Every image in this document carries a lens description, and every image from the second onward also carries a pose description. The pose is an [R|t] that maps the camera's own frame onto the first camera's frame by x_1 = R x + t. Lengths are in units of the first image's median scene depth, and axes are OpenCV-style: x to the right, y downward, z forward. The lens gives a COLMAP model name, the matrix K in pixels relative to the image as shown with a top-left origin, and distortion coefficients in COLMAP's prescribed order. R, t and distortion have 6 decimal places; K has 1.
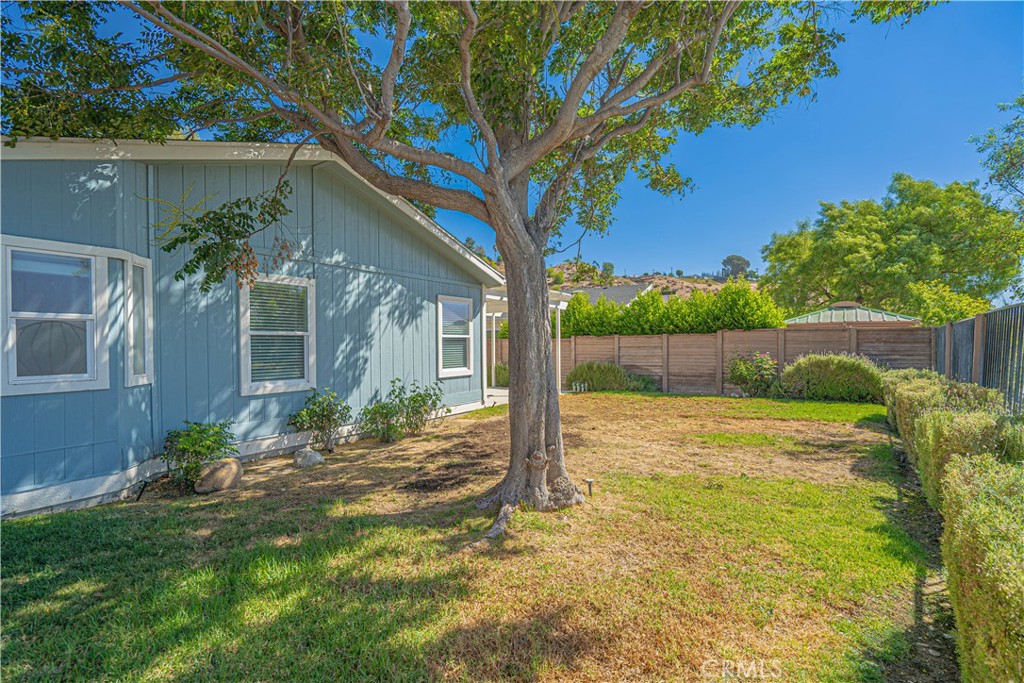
lens RADIAL K [[457.1, 0, 508.7], [0, 457.1, 345.3], [0, 0, 1]] dist [0.001223, 0.000260]
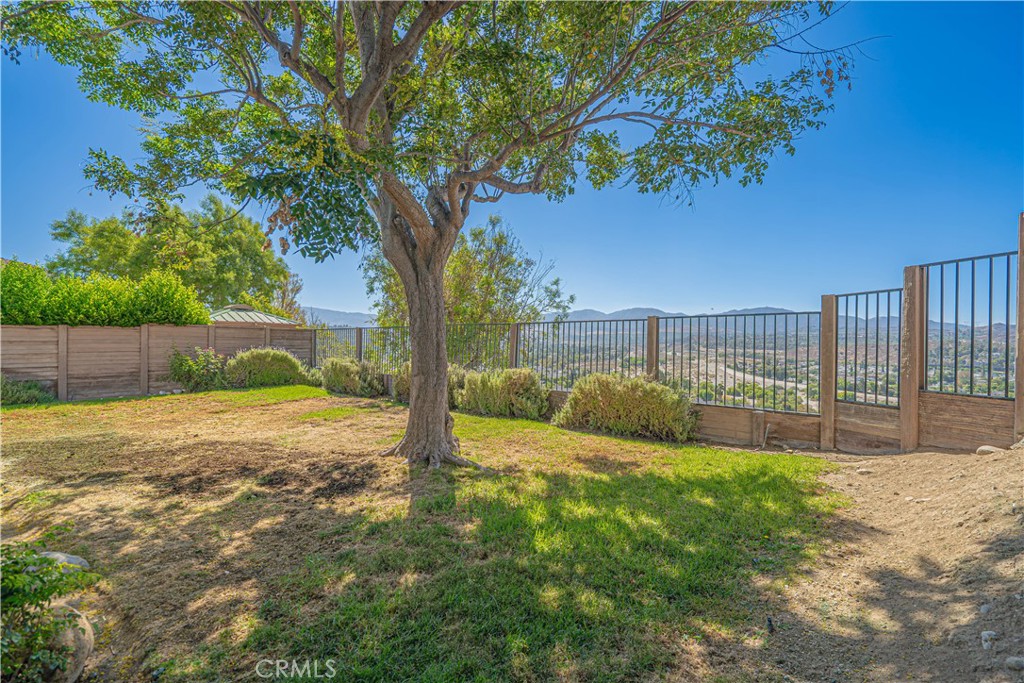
lens RADIAL K [[457.1, 0, 507.9], [0, 457.1, 343.5], [0, 0, 1]] dist [0.001223, 0.000260]
pose [[0.089246, 0.001555, 0.996008, -0.401561], [-0.005423, 0.999985, -0.001075, 0.003489], [-0.995995, -0.005306, 0.089253, 0.215051]]
